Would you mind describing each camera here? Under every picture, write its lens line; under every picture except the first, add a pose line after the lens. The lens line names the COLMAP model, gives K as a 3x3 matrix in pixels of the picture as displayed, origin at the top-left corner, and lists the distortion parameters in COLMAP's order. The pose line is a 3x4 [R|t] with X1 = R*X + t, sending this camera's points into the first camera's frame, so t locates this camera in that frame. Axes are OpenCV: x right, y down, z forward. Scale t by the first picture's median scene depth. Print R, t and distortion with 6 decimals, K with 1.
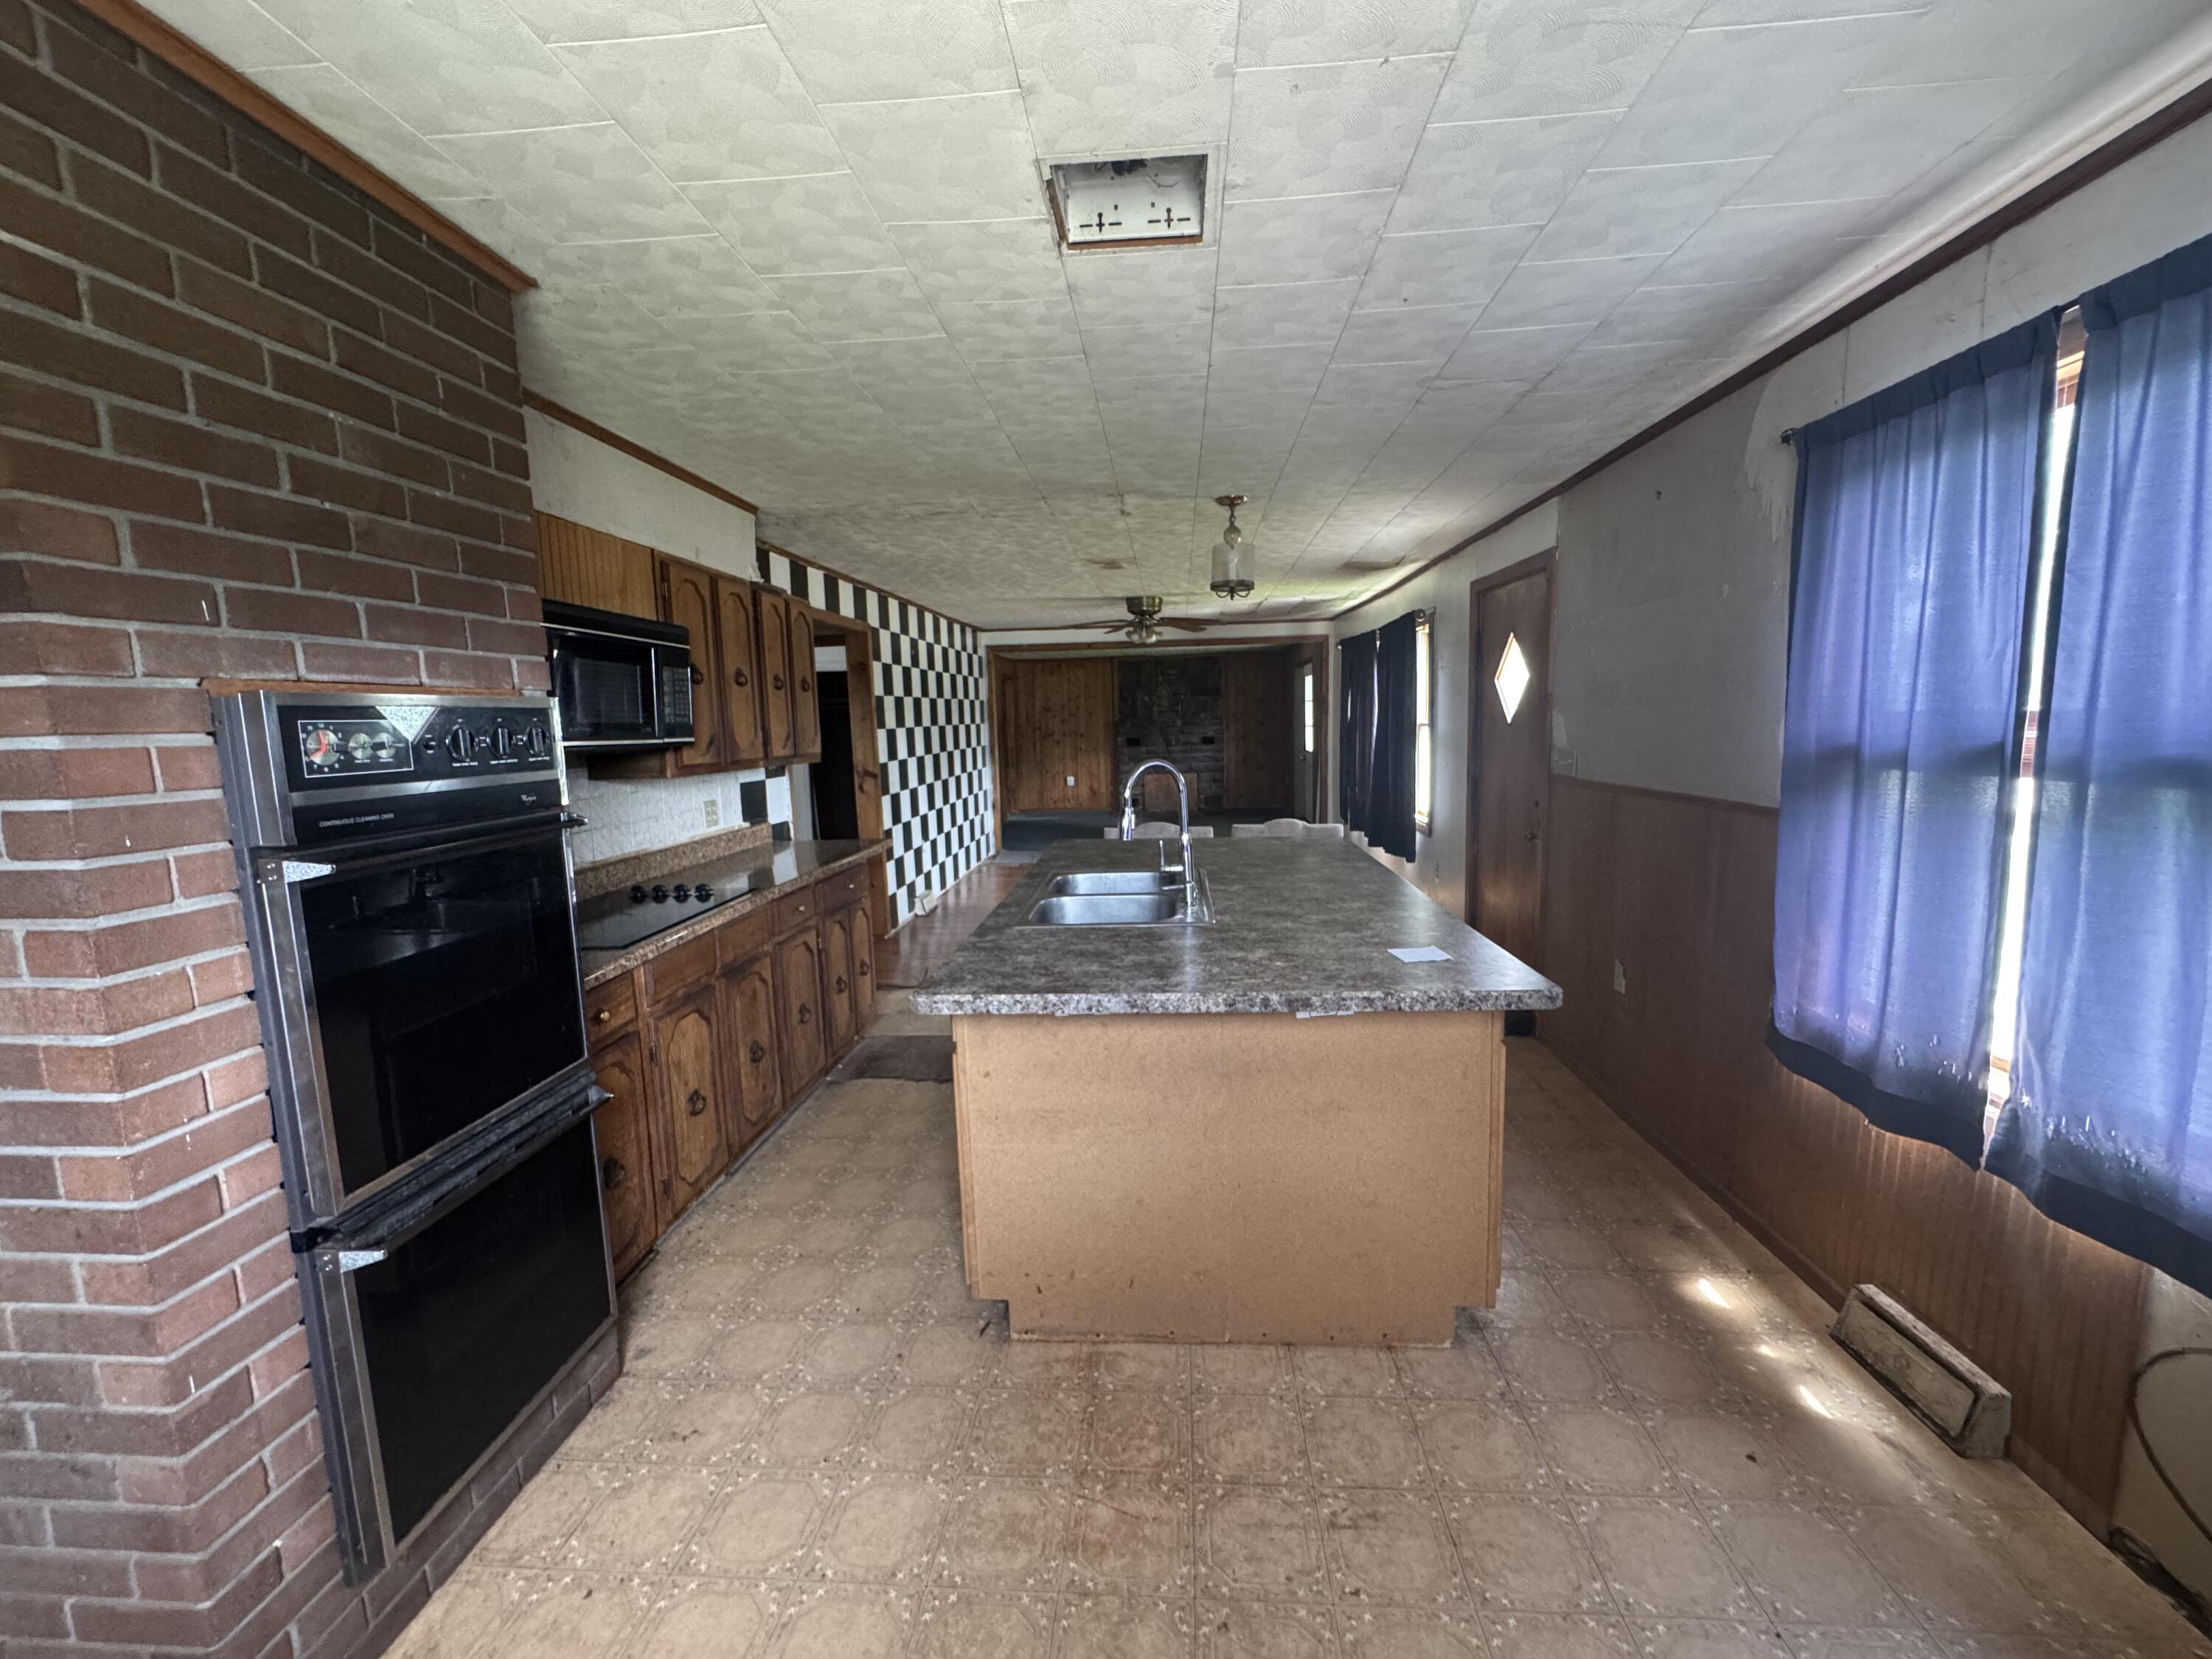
lens RADIAL K [[895.3, 0, 1113.3], [0, 895.3, 826.5], [0, 0, 1]] dist [0.000228, -0.000212]
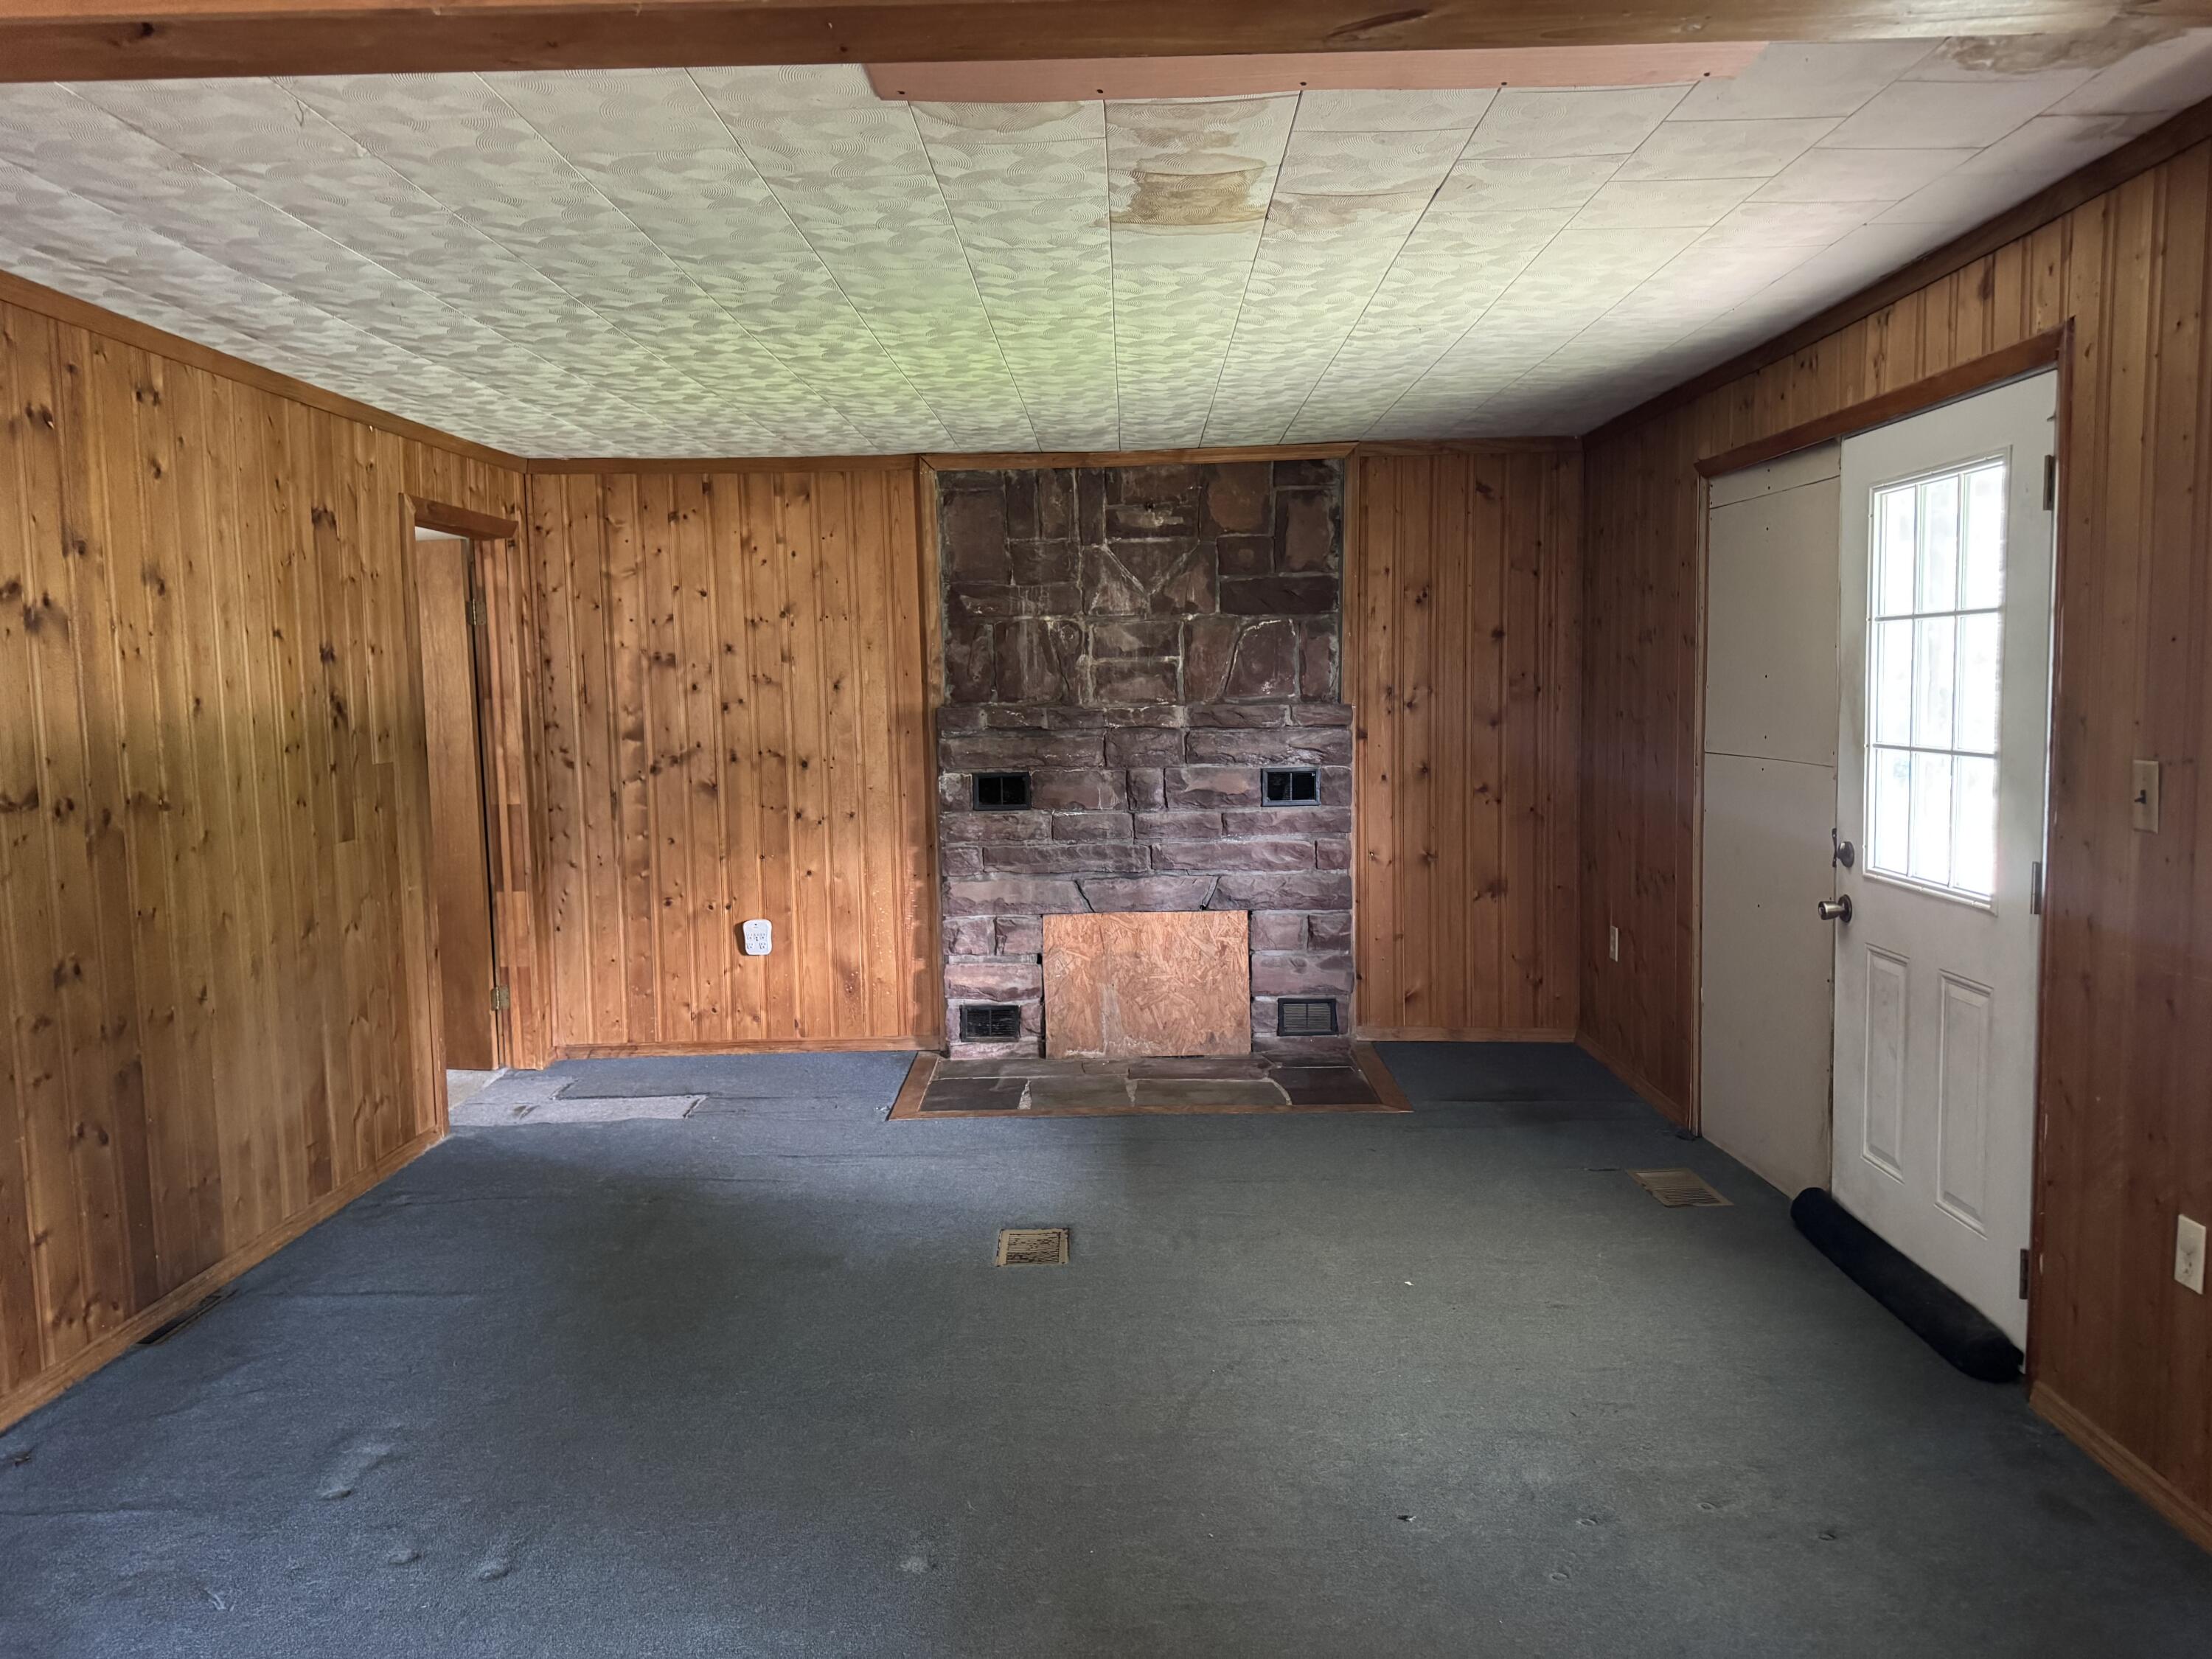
lens RADIAL K [[1534.8, 0, 1106.0], [0, 1534.8, 829.5], [0, 0, 1]] dist [0.131456, -0.196597]
pose [[0.997888, 0.001676, 0.064936, 0.094565], [0.000133, 0.999612, -0.027843, -0.280840], [-0.064957, 0.027792, 0.997501, 2.213487]]
